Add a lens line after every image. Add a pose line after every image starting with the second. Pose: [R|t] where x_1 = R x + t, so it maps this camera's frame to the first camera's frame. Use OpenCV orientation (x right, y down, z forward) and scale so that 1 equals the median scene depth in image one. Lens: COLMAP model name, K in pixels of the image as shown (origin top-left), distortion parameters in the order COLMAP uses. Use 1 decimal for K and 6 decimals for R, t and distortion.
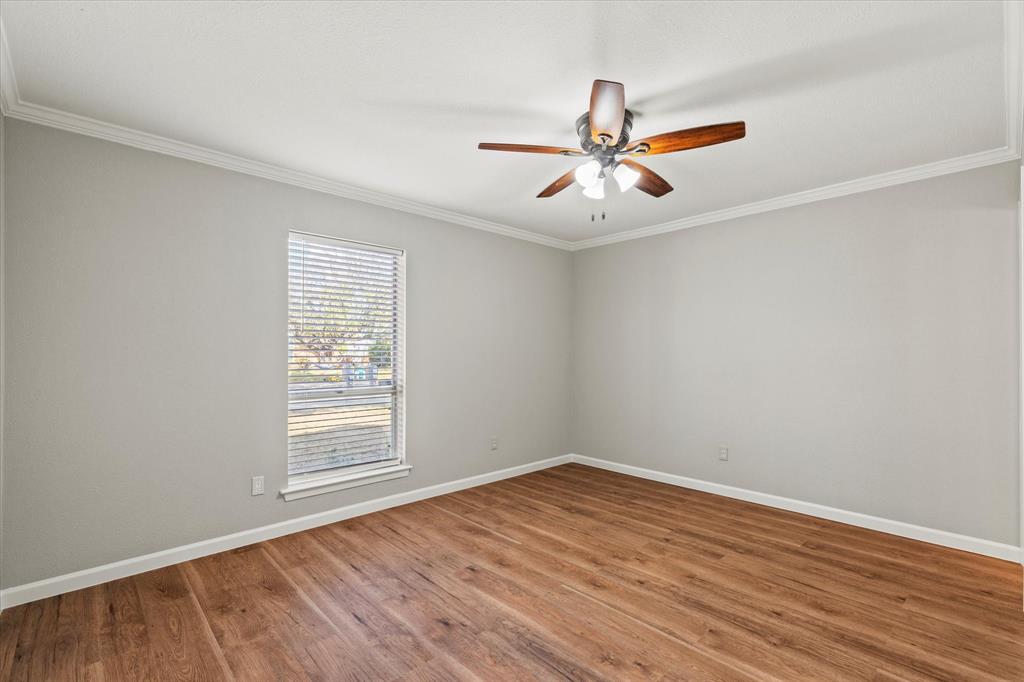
lens RADIAL K [[465.6, 0, 512.0], [0, 465.6, 341.0], [0, 0, 1]] dist [0.009650, -0.000533]
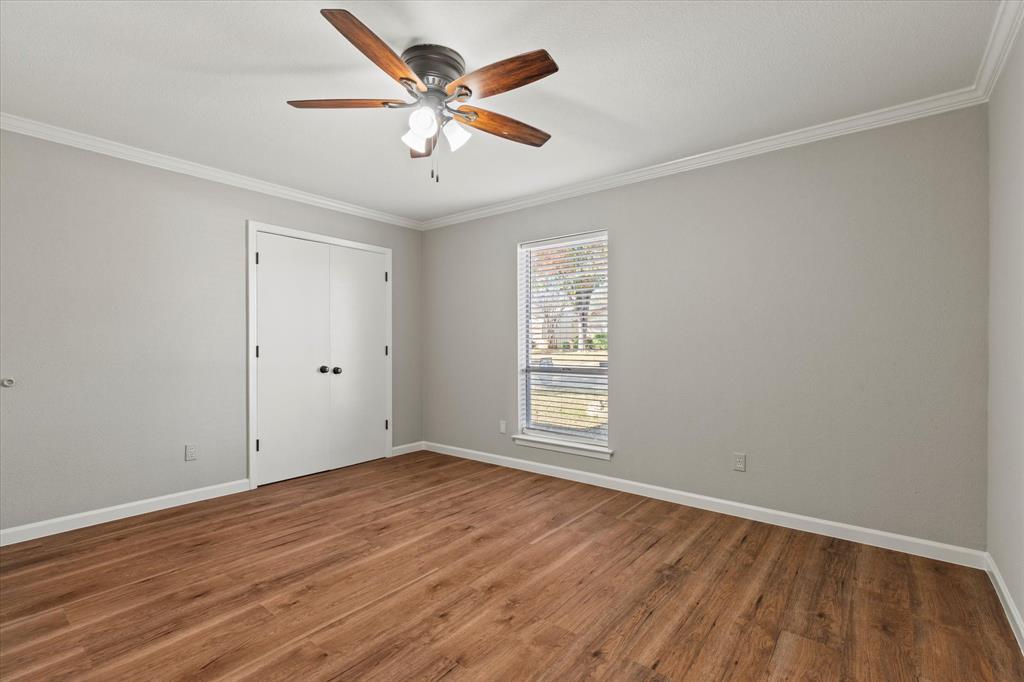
lens RADIAL K [[465.6, 0, 512.0], [0, 465.6, 341.0], [0, 0, 1]] dist [0.009650, -0.000533]
pose [[0.140176, -0.002530, -0.990123, 0.900001], [0.024835, 0.999691, 0.000961, 0.043097], [0.989815, -0.024725, 0.140196, 0.845979]]
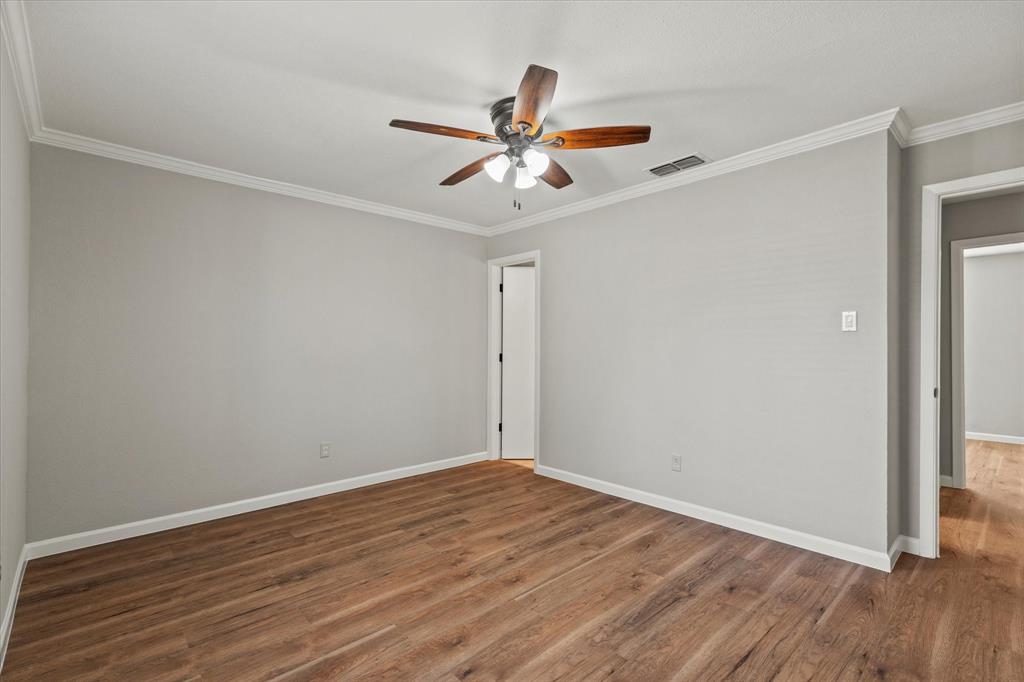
lens RADIAL K [[465.6, 0, 512.0], [0, 465.6, 341.0], [0, 0, 1]] dist [0.009650, -0.000533]
pose [[0.009205, 0.006064, 0.999939, -0.657811], [-0.023358, 0.999710, -0.005848, 0.022231], [-0.999685, -0.023303, 0.009344, 0.830713]]
